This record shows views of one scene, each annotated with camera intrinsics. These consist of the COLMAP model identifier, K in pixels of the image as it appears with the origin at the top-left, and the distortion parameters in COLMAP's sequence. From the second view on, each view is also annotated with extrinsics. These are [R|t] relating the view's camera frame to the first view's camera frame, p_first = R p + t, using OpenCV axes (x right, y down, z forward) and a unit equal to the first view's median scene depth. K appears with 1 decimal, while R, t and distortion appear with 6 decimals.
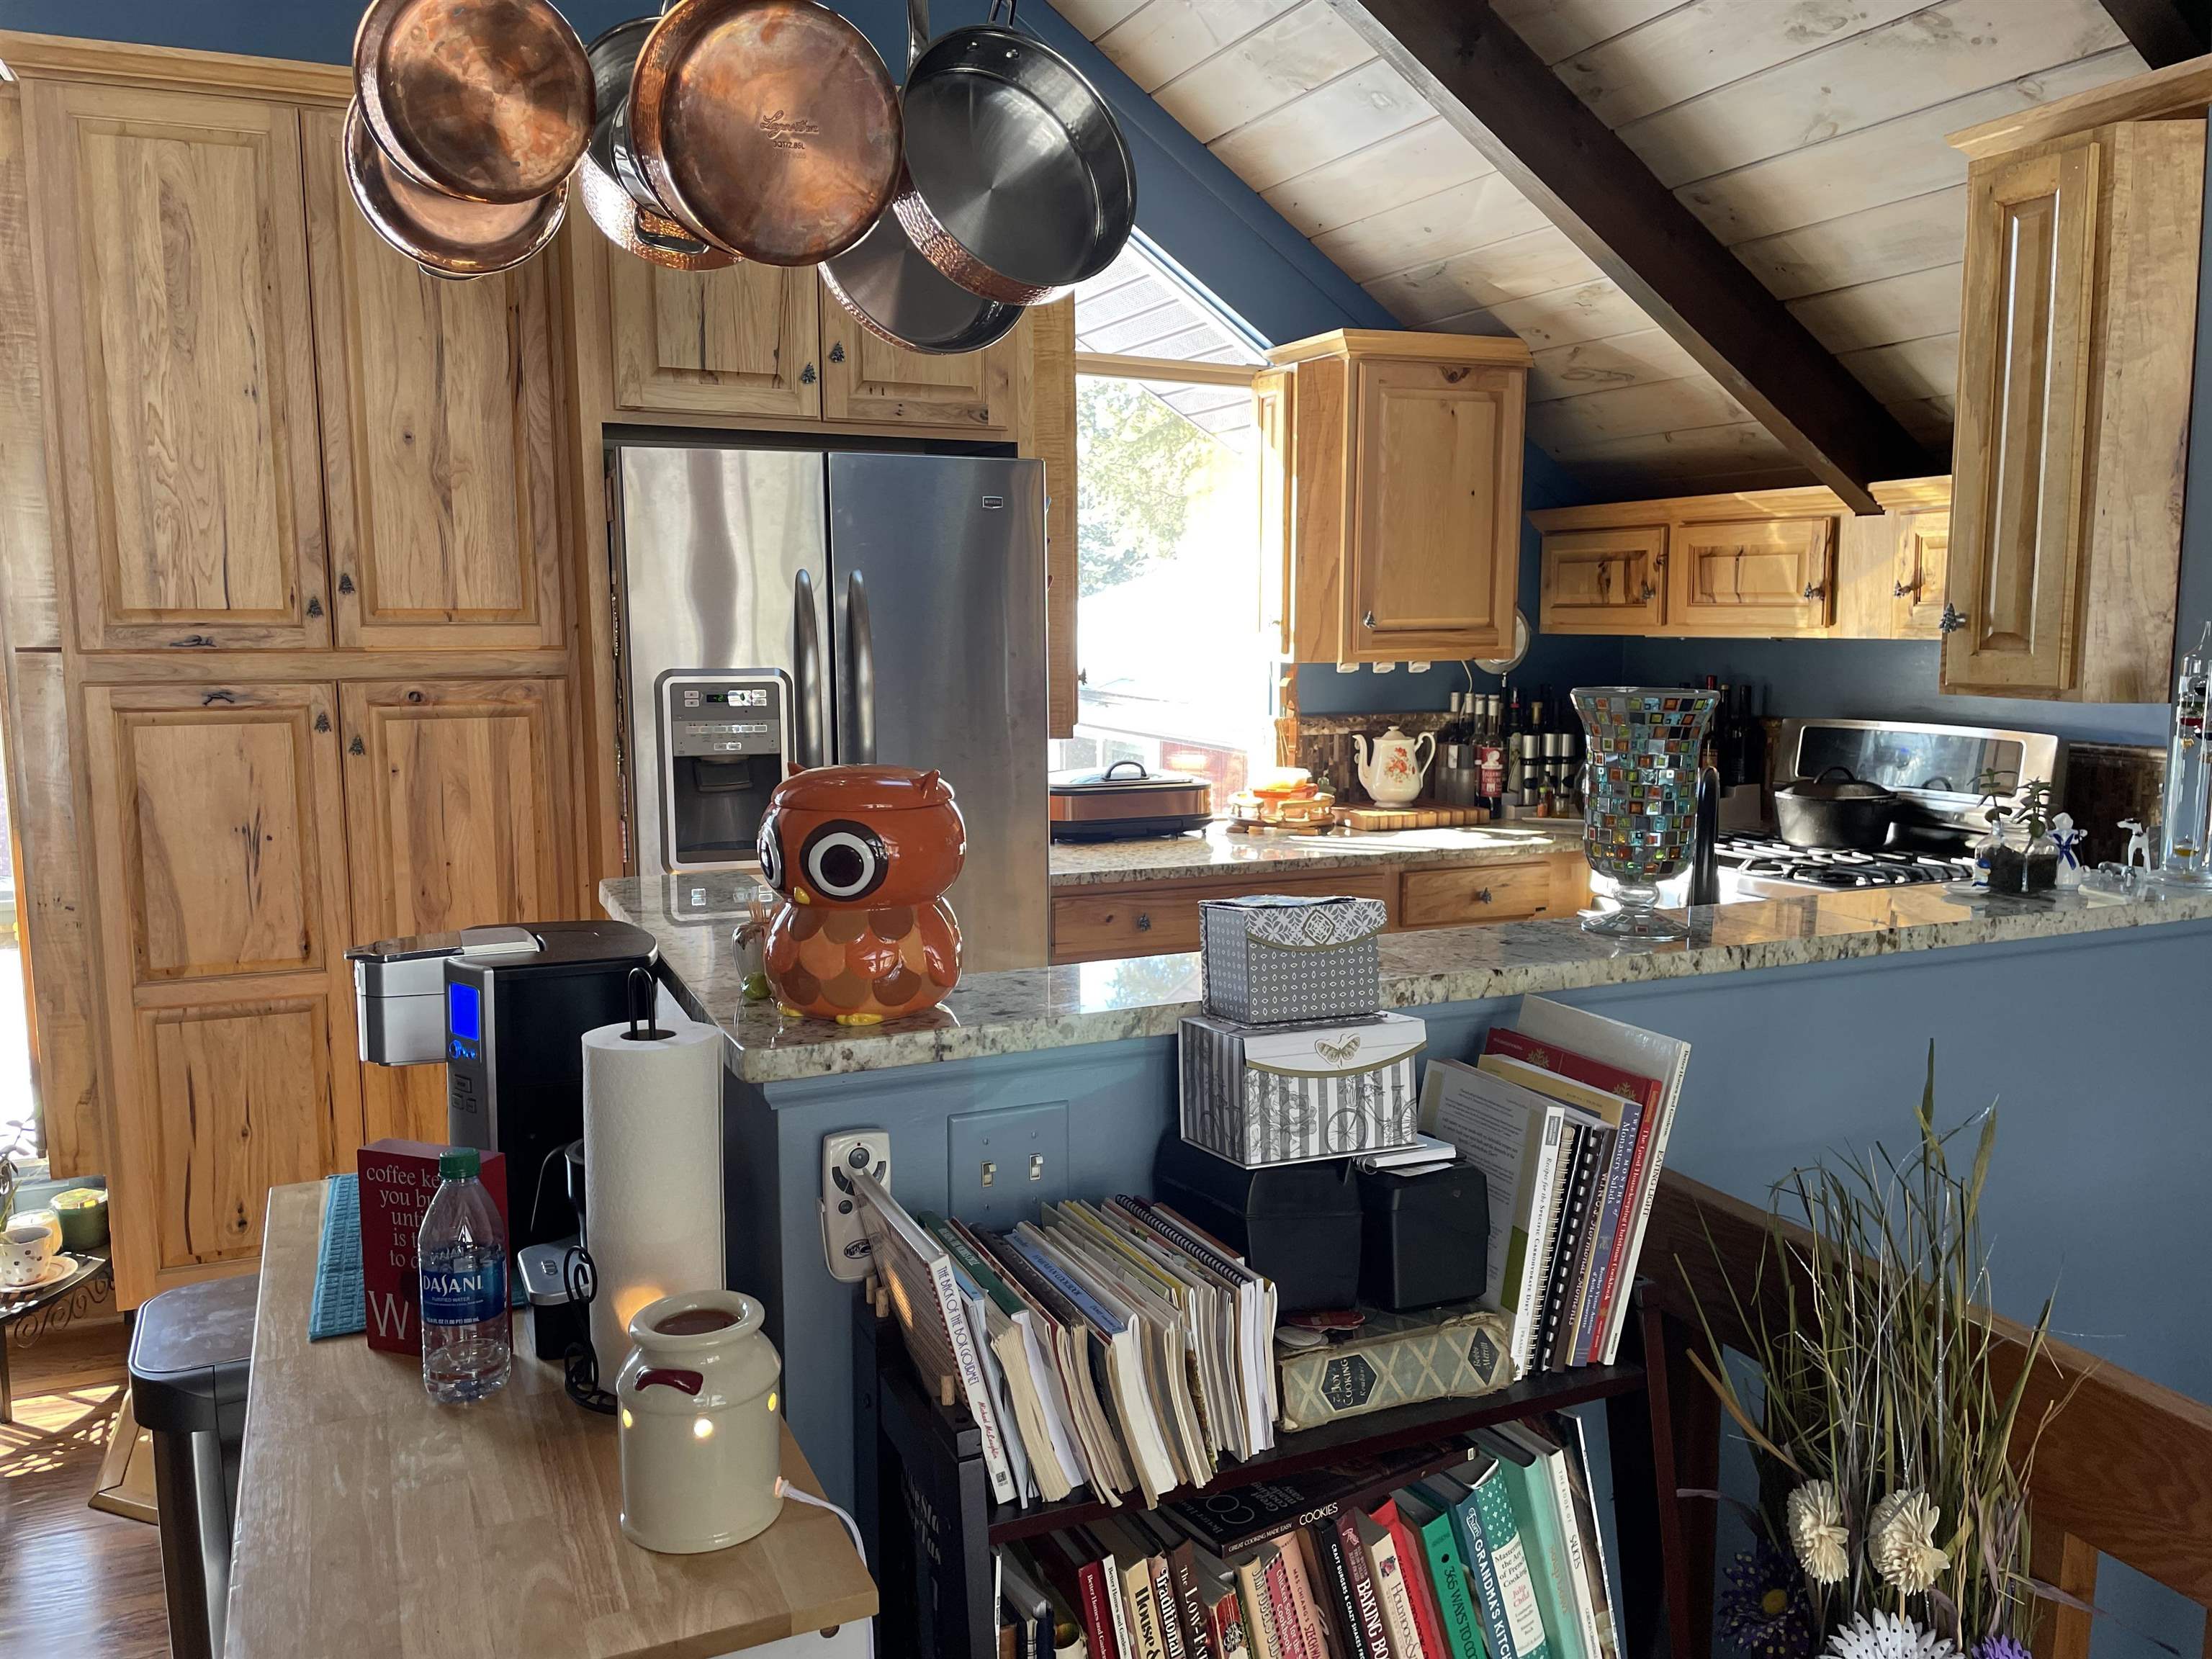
lens RADIAL K [[1692.1, 0, 1099.1], [0, 1692.1, 824.9], [0, 0, 1]] dist [0.006993, -0.009835]
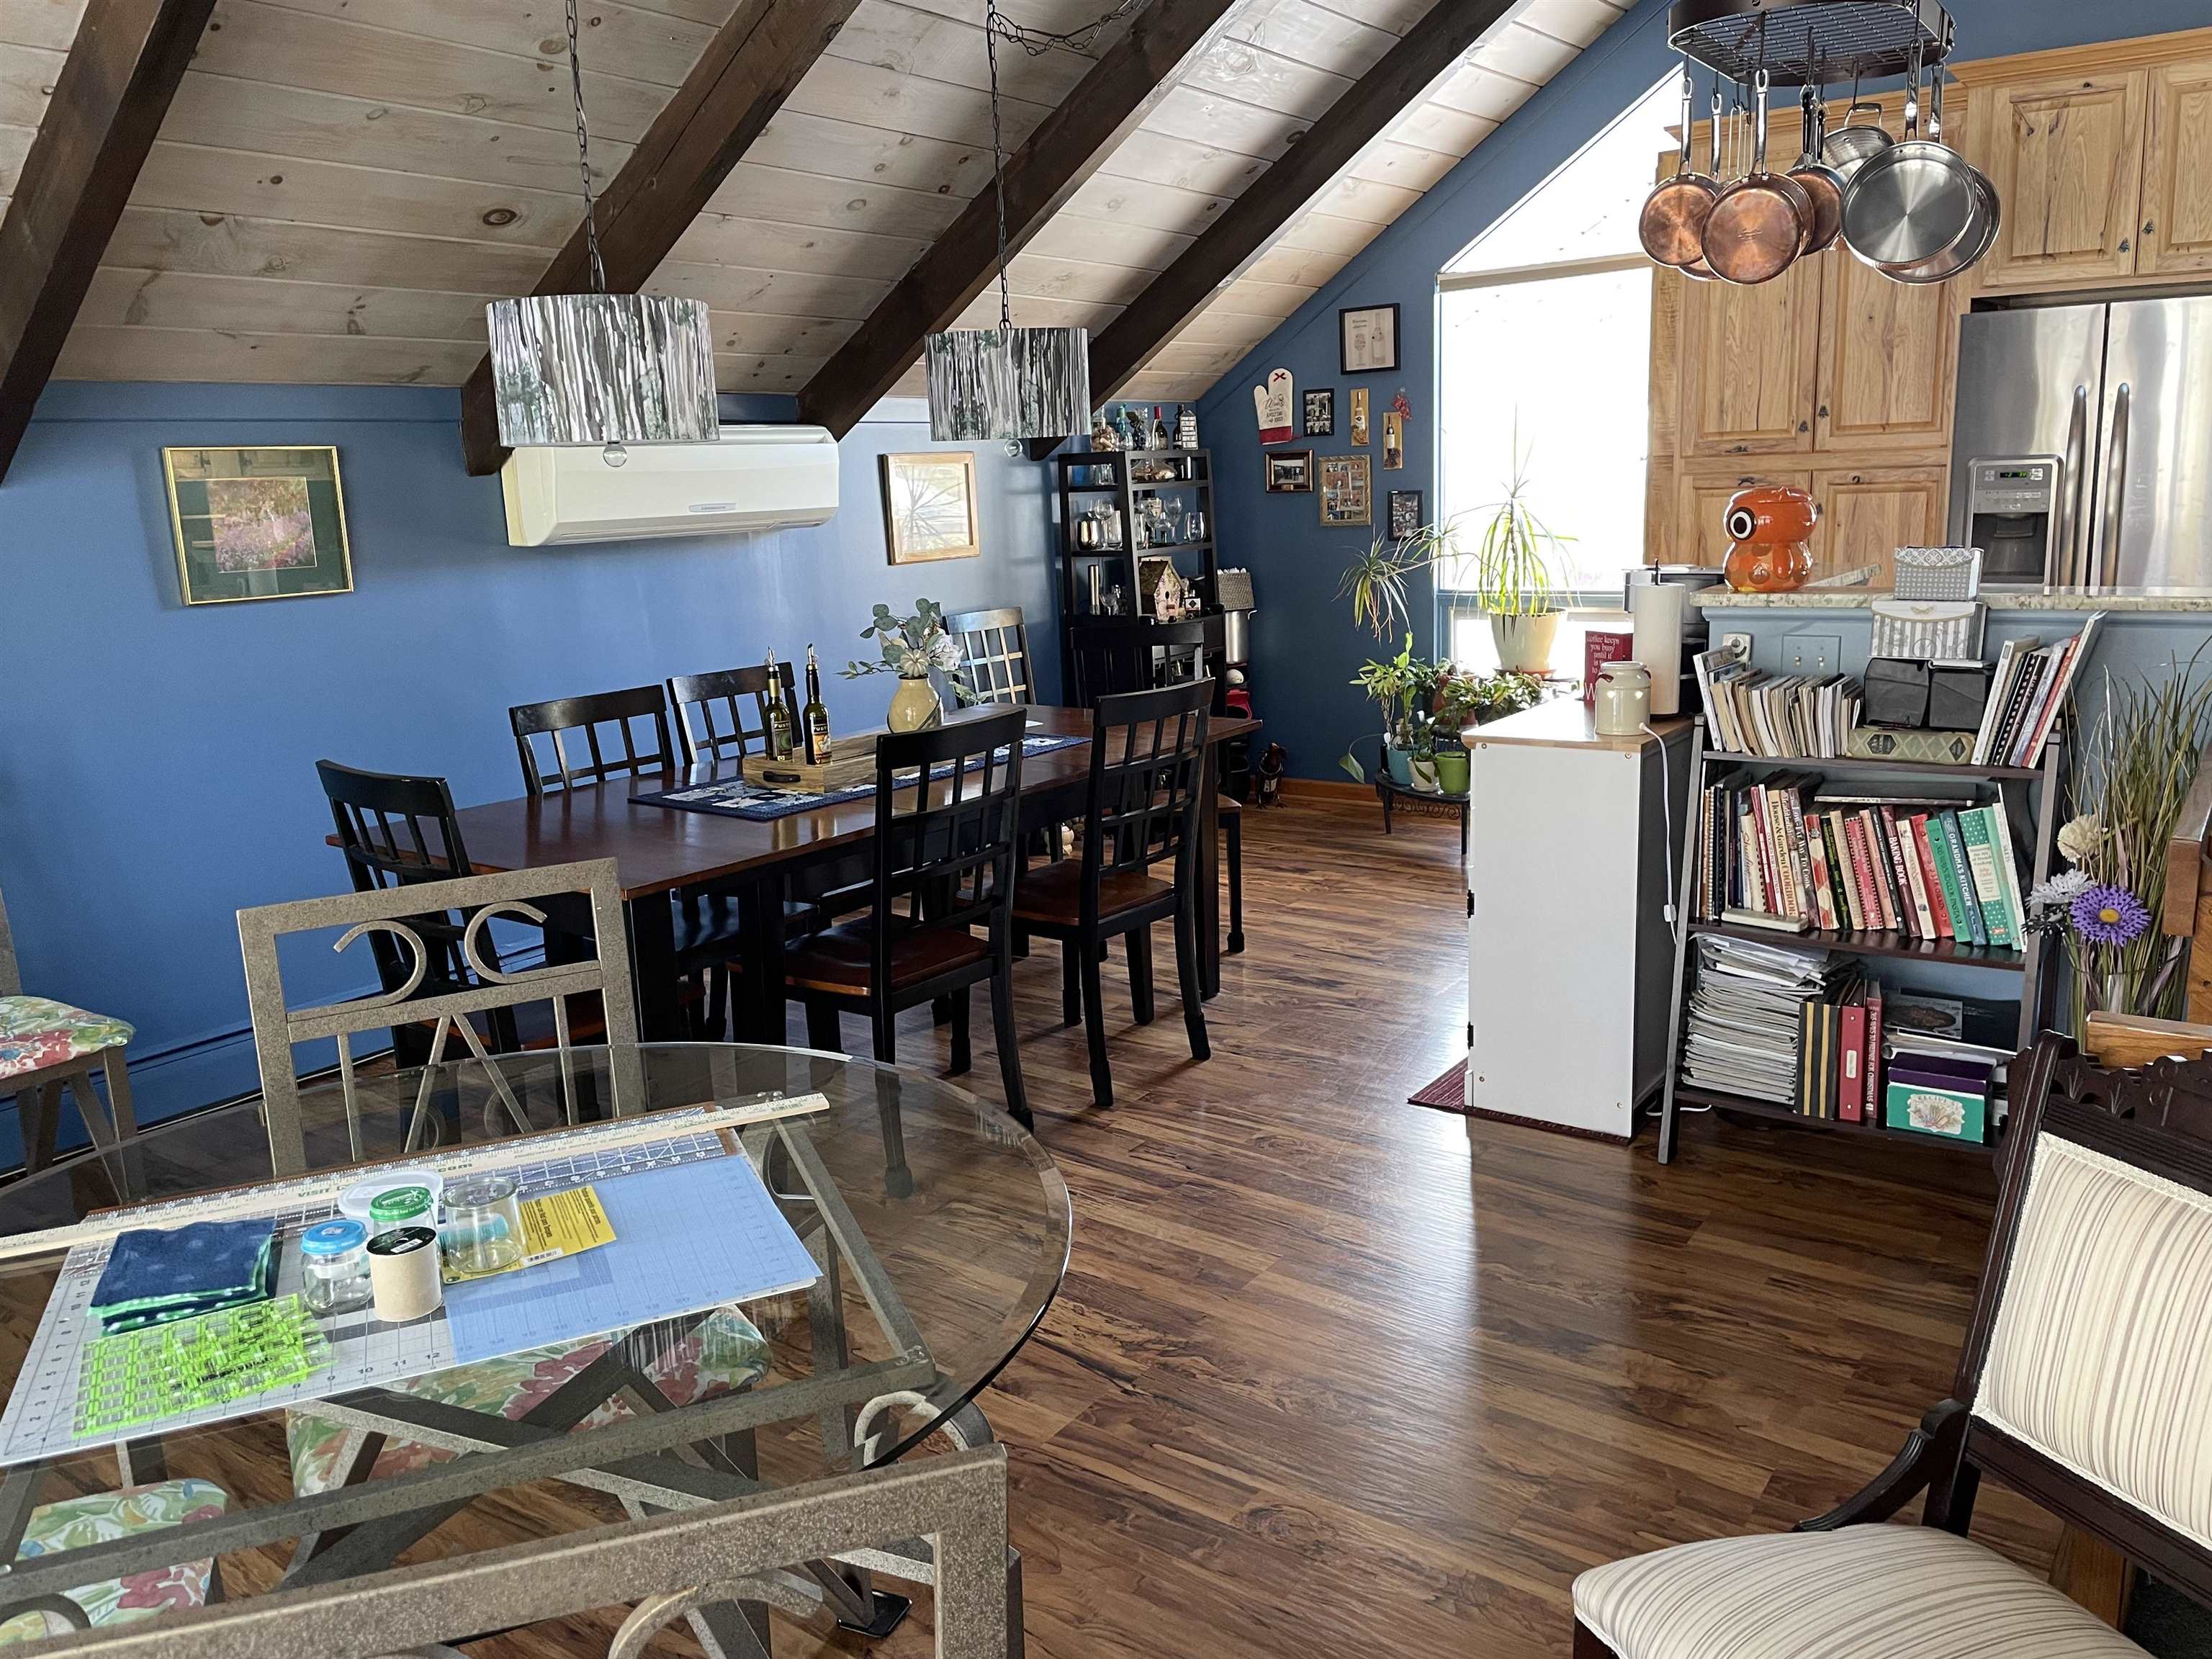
lens RADIAL K [[1692.1, 0, 1103.6], [0, 1692.1, 825.8], [0, 0, 1]] dist [0.006993, -0.009835]
pose [[0.510470, 0.155240, -0.845767, 0.715384], [-0.066810, 0.987756, 0.140978, 0.078977], [0.857296, -0.015459, 0.514591, -0.515116]]
